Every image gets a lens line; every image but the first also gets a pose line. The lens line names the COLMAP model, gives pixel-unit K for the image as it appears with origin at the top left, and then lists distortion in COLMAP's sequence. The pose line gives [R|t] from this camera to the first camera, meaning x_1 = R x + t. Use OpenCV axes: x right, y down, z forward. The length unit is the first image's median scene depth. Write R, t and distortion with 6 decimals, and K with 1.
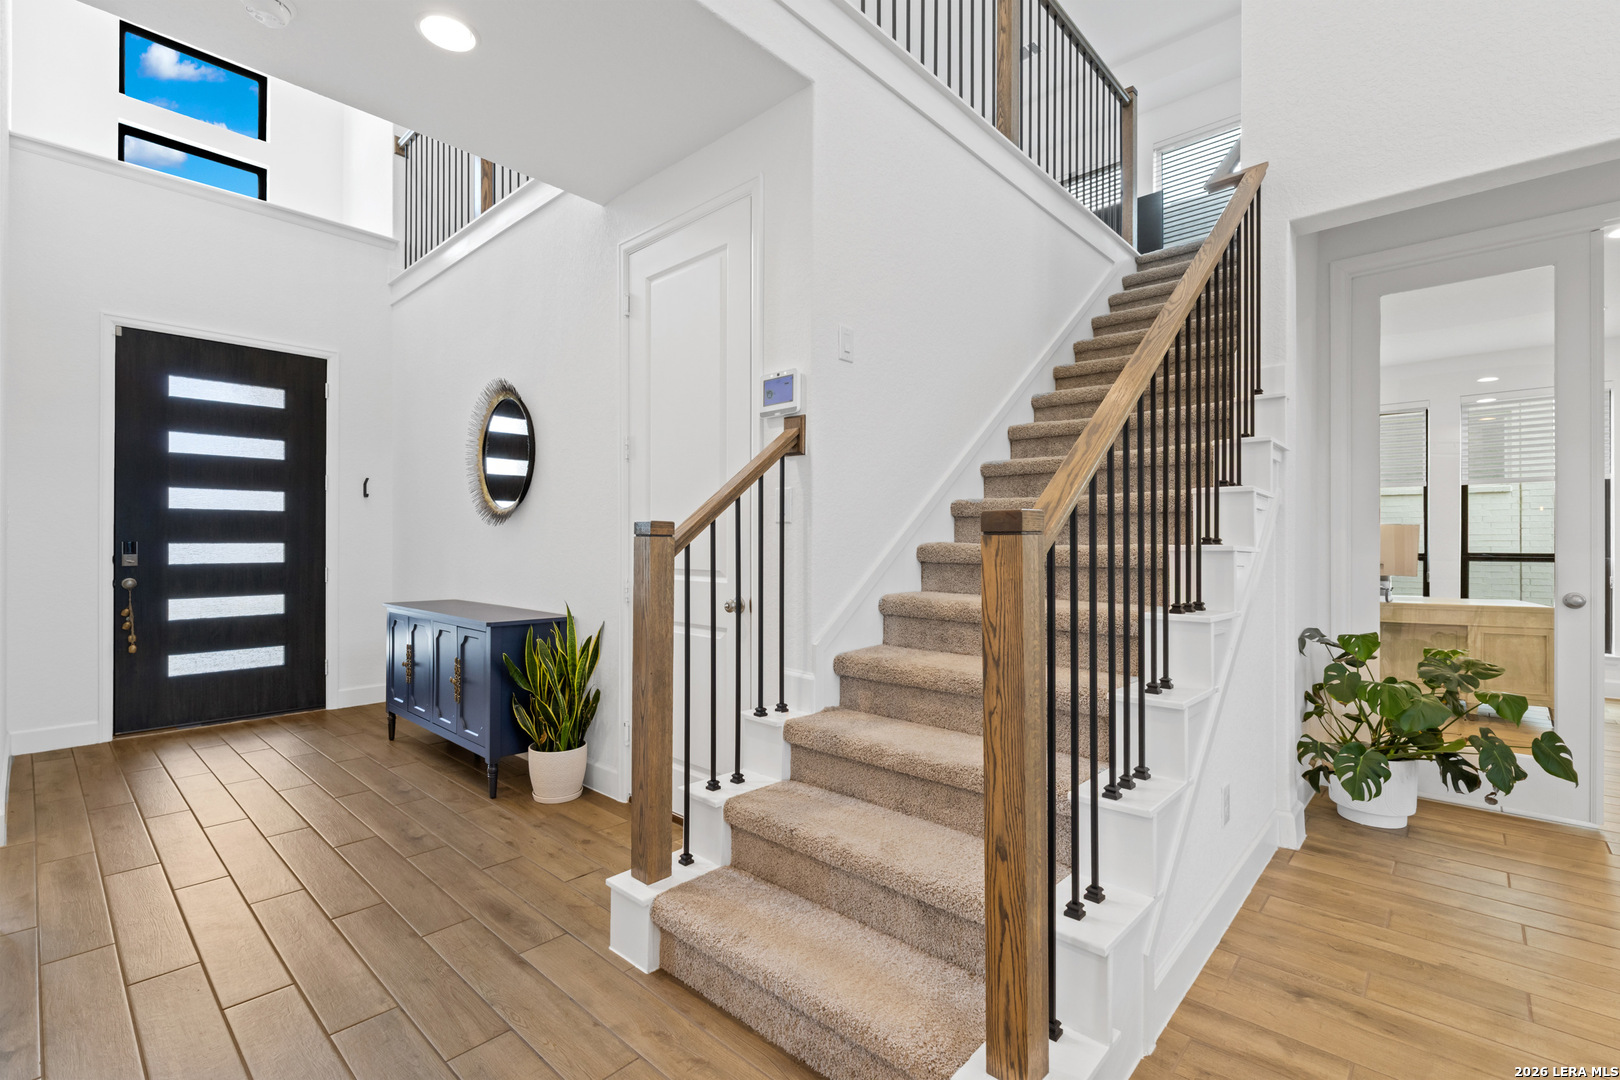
lens RADIAL K [[714.5, 0, 810.0], [0, 714.5, 540.0], [0, 0, 1]] dist [-0.000414, -0.000361]
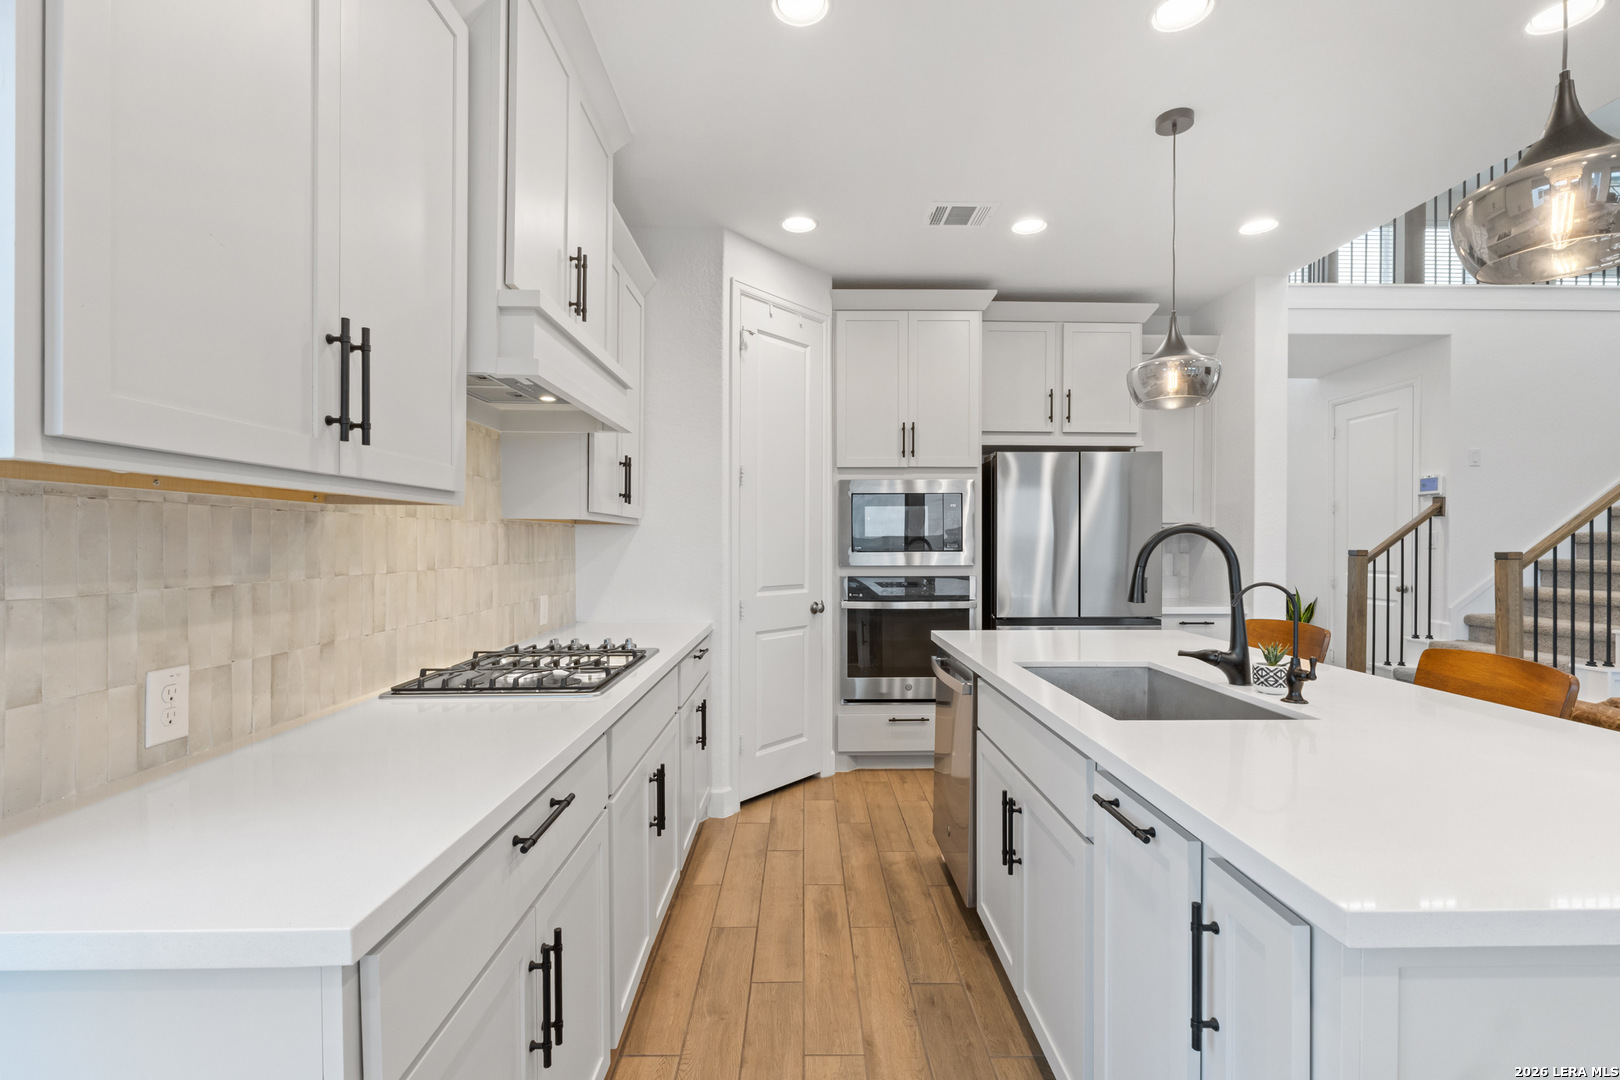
lens RADIAL K [[729.1, 0, 815.4], [0, 729.1, 550.0], [0, 0, 1]] dist [-0.000737, 0.000097]
pose [[0.687863, 0.005697, -0.725818, 0.267116], [0.002869, 0.999940, 0.010567, -0.047970], [0.725835, -0.009351, 0.687806, -1.745272]]
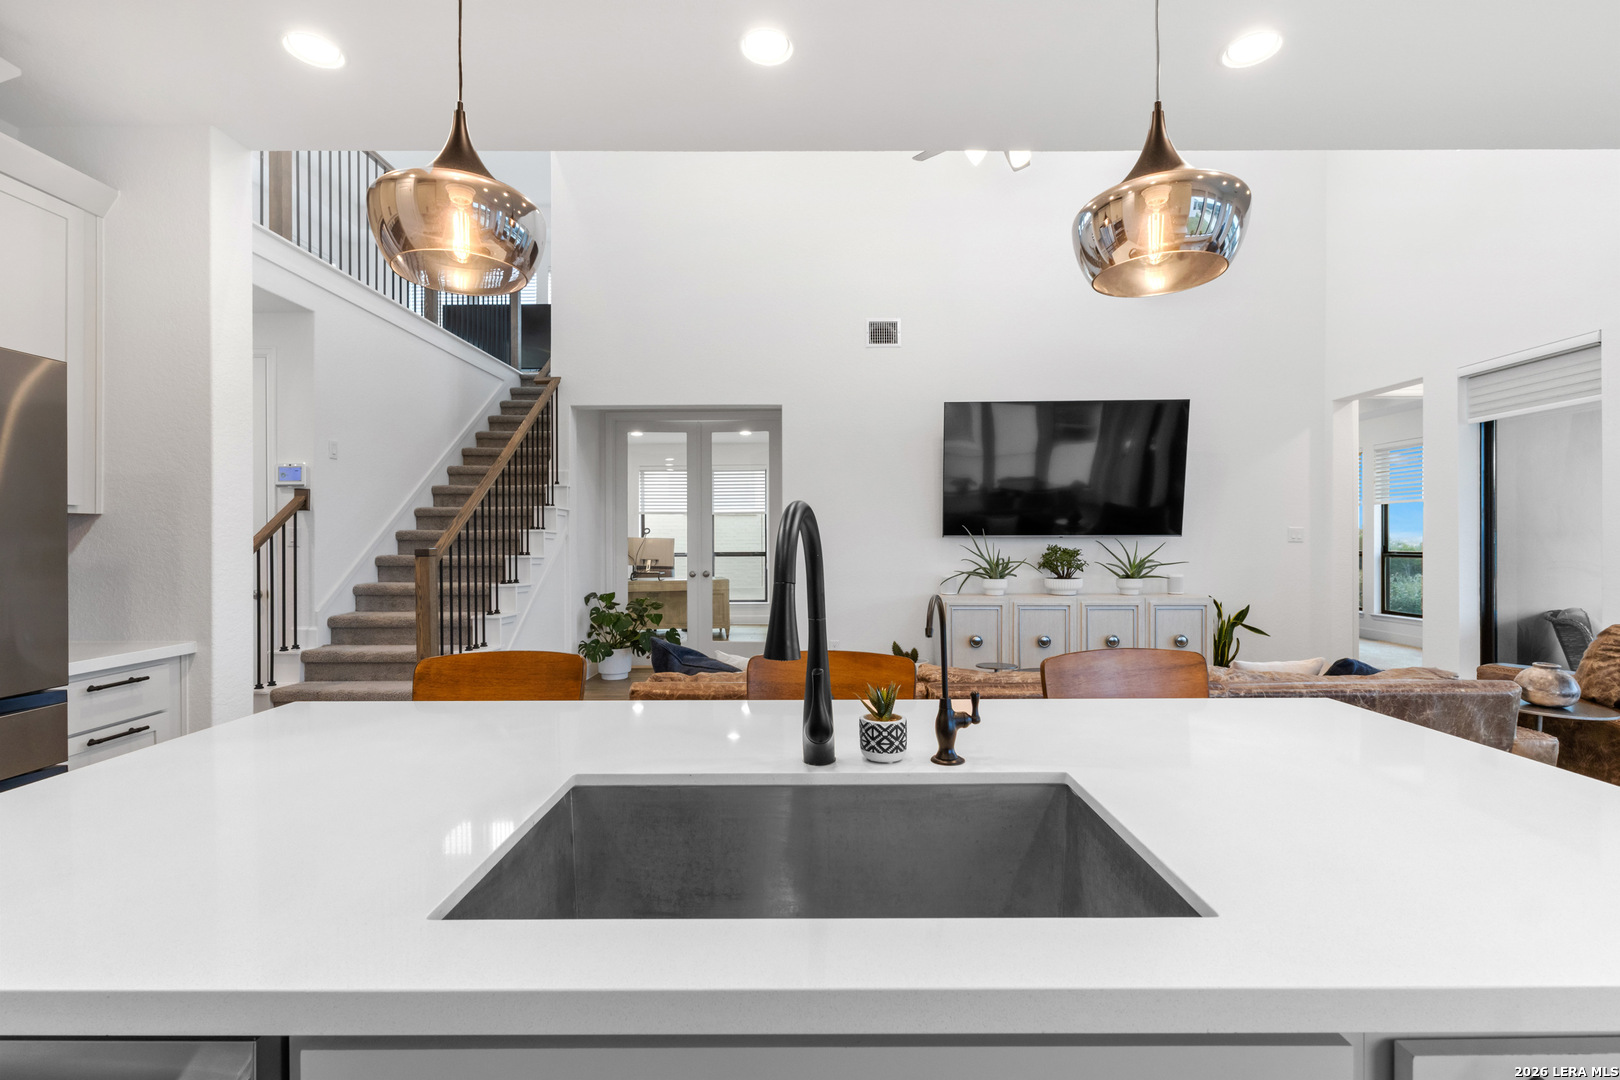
lens RADIAL K [[714.5, 0, 810.0], [0, 714.5, 540.0], [0, 0, 1]] dist [-0.000414, -0.000361]
pose [[0.738532, -0.003335, 0.674211, -0.296136], [0.001565, 0.999994, 0.003233, -0.045204], [-0.674217, -0.001332, 0.738532, -1.242293]]
